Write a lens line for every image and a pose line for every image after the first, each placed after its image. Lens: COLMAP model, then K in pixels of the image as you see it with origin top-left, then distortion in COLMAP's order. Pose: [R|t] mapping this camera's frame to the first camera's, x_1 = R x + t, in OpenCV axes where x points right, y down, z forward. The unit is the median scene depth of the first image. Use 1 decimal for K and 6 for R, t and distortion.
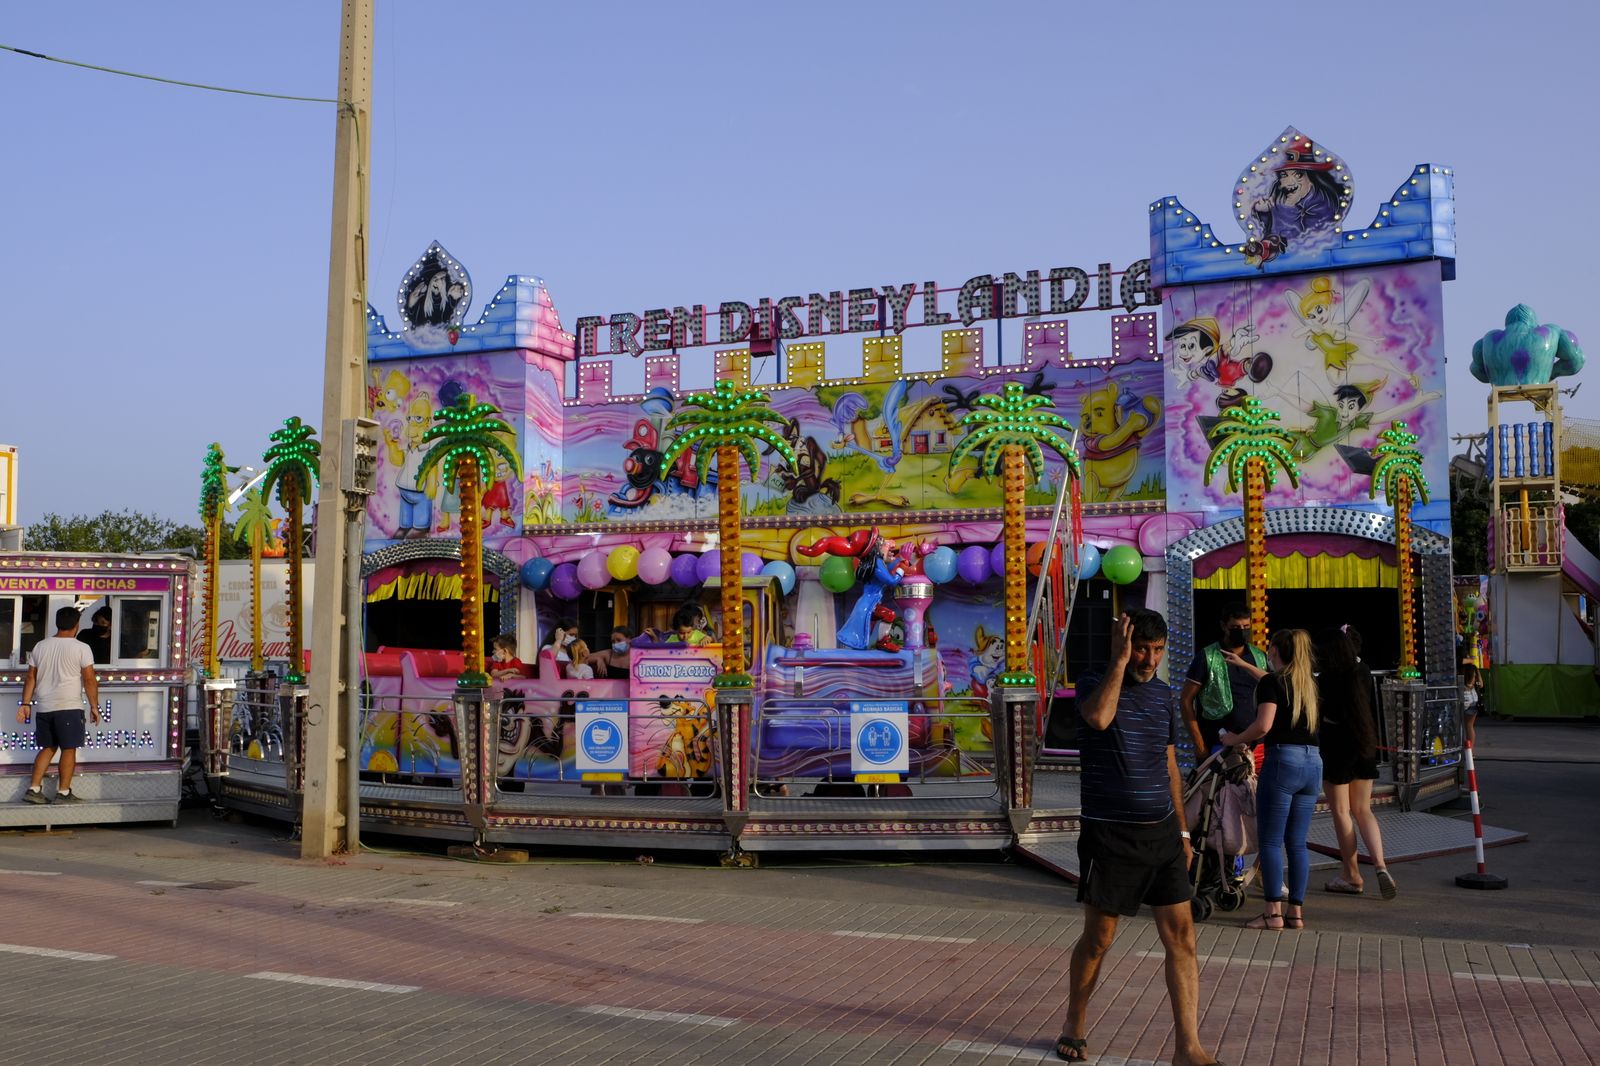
lens RADIAL K [[1482.3, 0, 802.5], [0, 1482.3, 538.4], [0, 0, 1]] dist [0.010338, 0.010436]
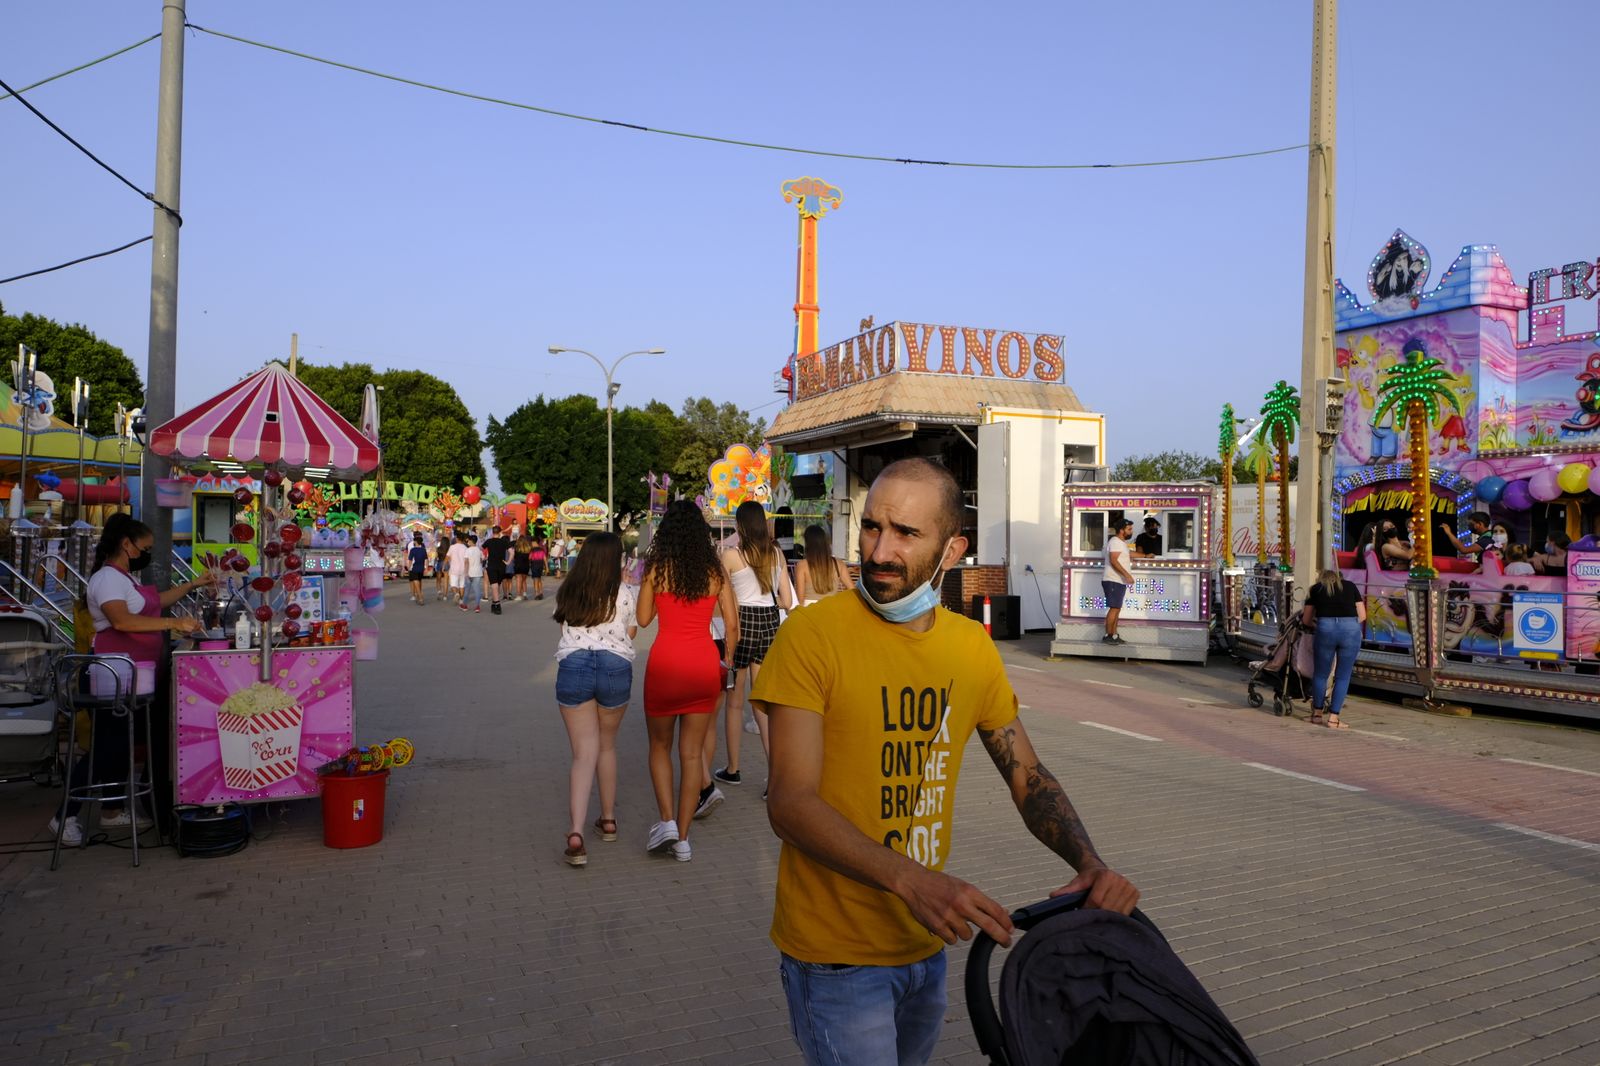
lens RADIAL K [[1084.8, 0, 810.4], [0, 1084.8, 536.4], [0, 0, 1]] dist [-0.035190, 0.020558]
pose [[0.727301, 0.007857, -0.686274, 0.024266], [0.035691, 0.998148, 0.049253, -0.001559], [0.685390, -0.060315, 0.725674, -0.034471]]
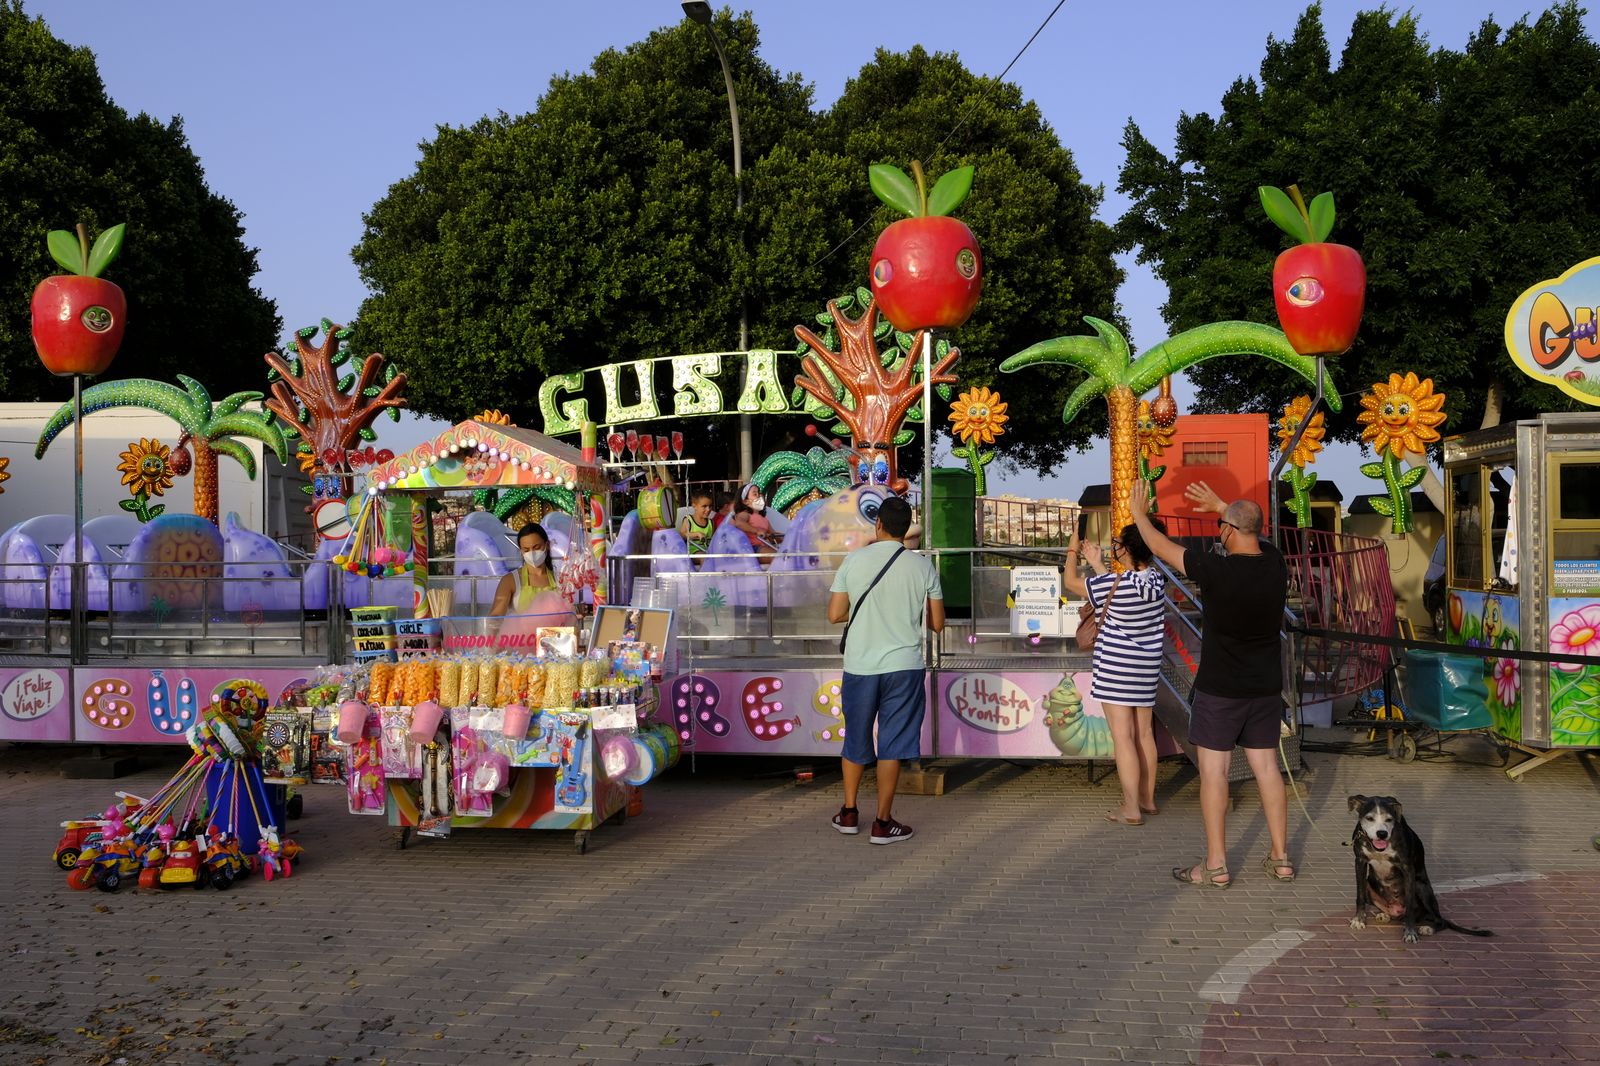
lens RADIAL K [[1258.0, 0, 800.0], [0, 1258.0, 533.0], [0, 0, 1]] dist [-0.015382, 0.000089]
pose [[0.202363, -0.015316, -0.979191, -2.104566], [0.089042, 0.996024, 0.002823, 0.101334], [0.975254, -0.087760, 0.202922, 1.278502]]
